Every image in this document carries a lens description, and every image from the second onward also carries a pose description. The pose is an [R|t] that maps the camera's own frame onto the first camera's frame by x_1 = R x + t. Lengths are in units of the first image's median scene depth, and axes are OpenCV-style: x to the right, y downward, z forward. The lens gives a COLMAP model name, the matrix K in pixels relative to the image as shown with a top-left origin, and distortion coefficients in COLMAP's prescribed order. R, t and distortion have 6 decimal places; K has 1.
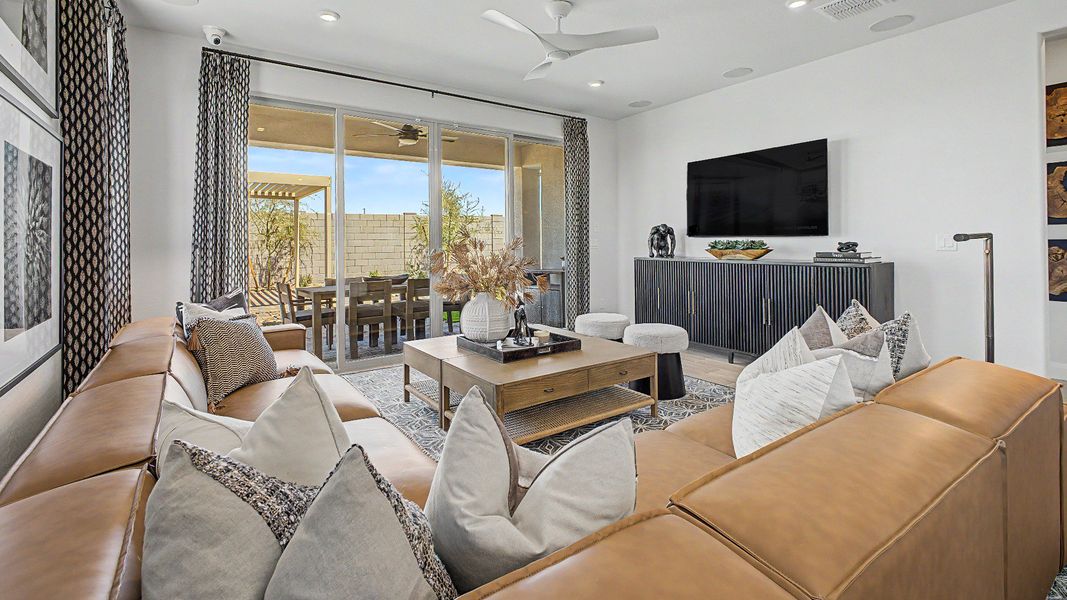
lens RADIAL K [[470.5, 0, 532.4], [0, 470.5, 304.3], [0, 0, 1]] dist [0.009953, -0.001640]
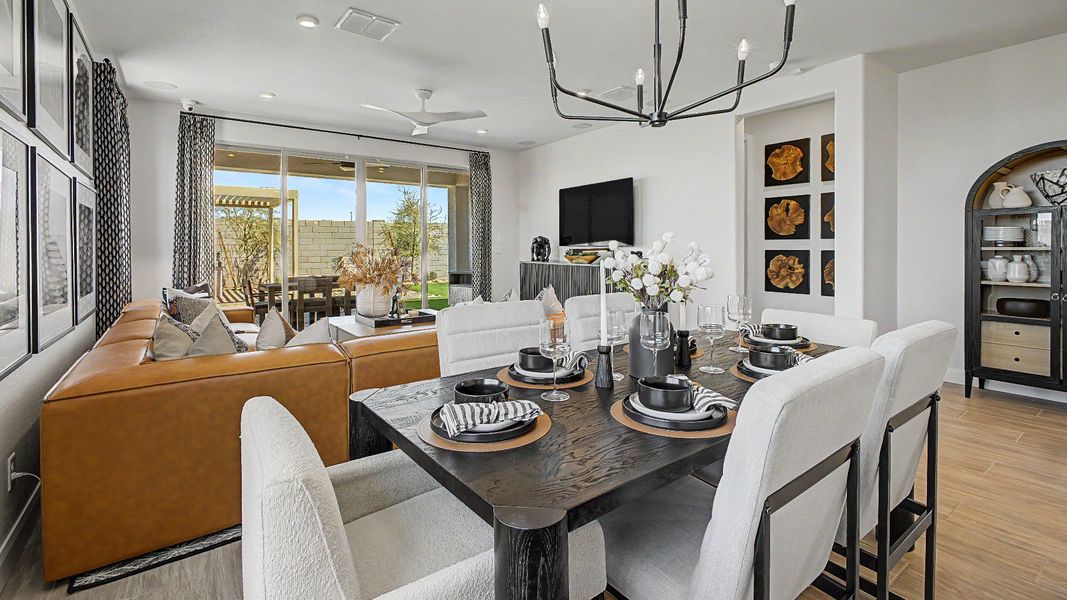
lens RADIAL K [[477.9, 0, 541.9], [0, 477.9, 312.7], [0, 0, 1]] dist [0.015153, -0.003277]
pose [[0.999706, 0.005118, 0.023694, 0.357261], [-0.005373, 0.999928, 0.010710, 0.041863], [-0.023637, -0.010834, 0.999662, -0.480092]]
